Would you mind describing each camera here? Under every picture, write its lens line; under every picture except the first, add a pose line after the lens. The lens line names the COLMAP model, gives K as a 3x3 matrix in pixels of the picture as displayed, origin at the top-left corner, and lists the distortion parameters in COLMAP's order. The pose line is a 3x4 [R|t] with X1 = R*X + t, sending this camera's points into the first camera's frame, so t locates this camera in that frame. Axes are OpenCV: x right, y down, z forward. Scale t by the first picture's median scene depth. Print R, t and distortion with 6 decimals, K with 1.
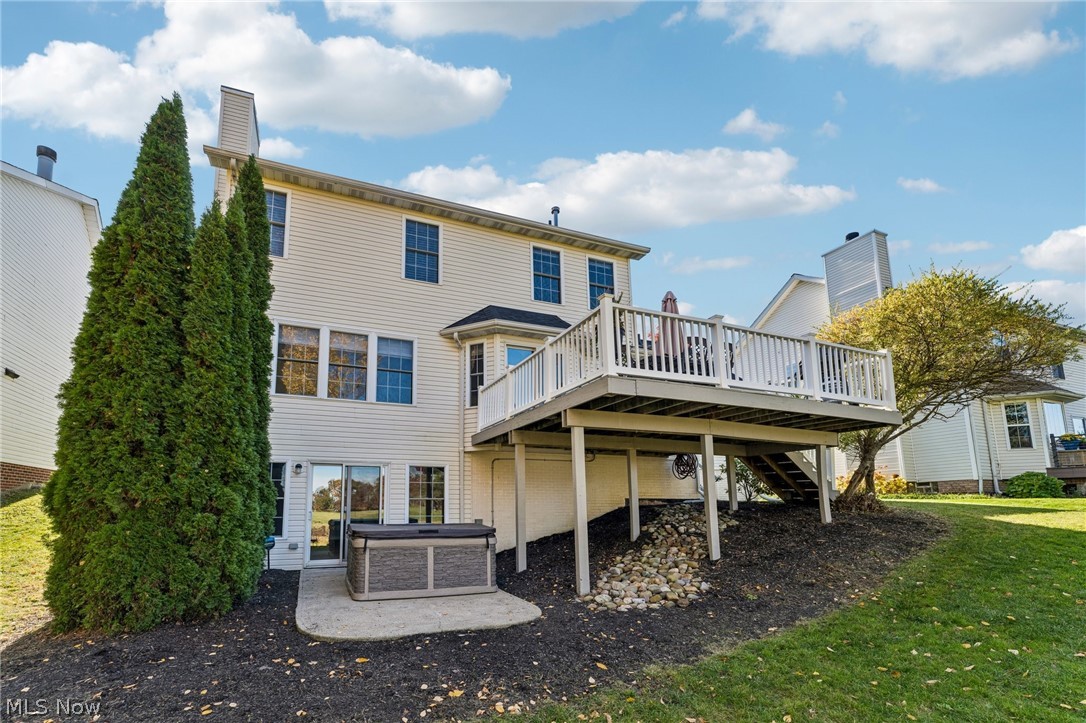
lens RADIAL K [[446.0, 0, 492.6], [0, 446.0, 454.9], [0, 0, 1]] dist [-0.001550, -0.000182]
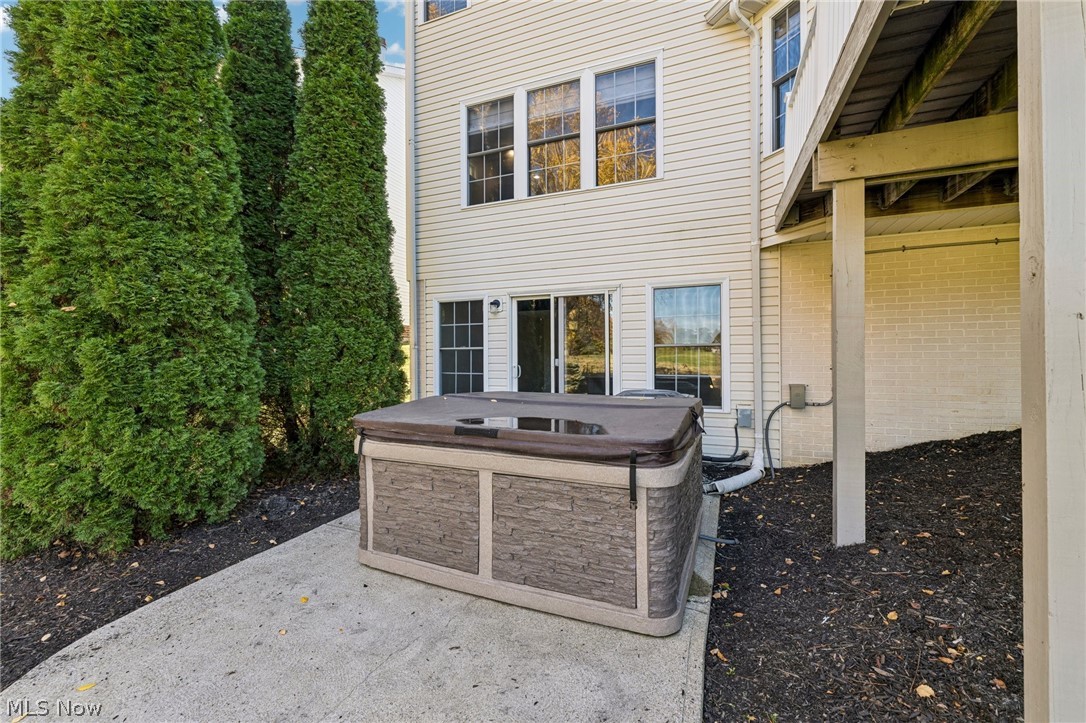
lens RADIAL K [[450.5, 0, 543.0], [0, 450.5, 361.5], [0, 0, 1]] dist [-0.000912, -0.000216]
pose [[0.734845, 0.007245, -0.678196, 0.104453], [0.085797, 0.990917, 0.103549, 0.047075], [0.672786, -0.134280, 0.727549, 0.481641]]
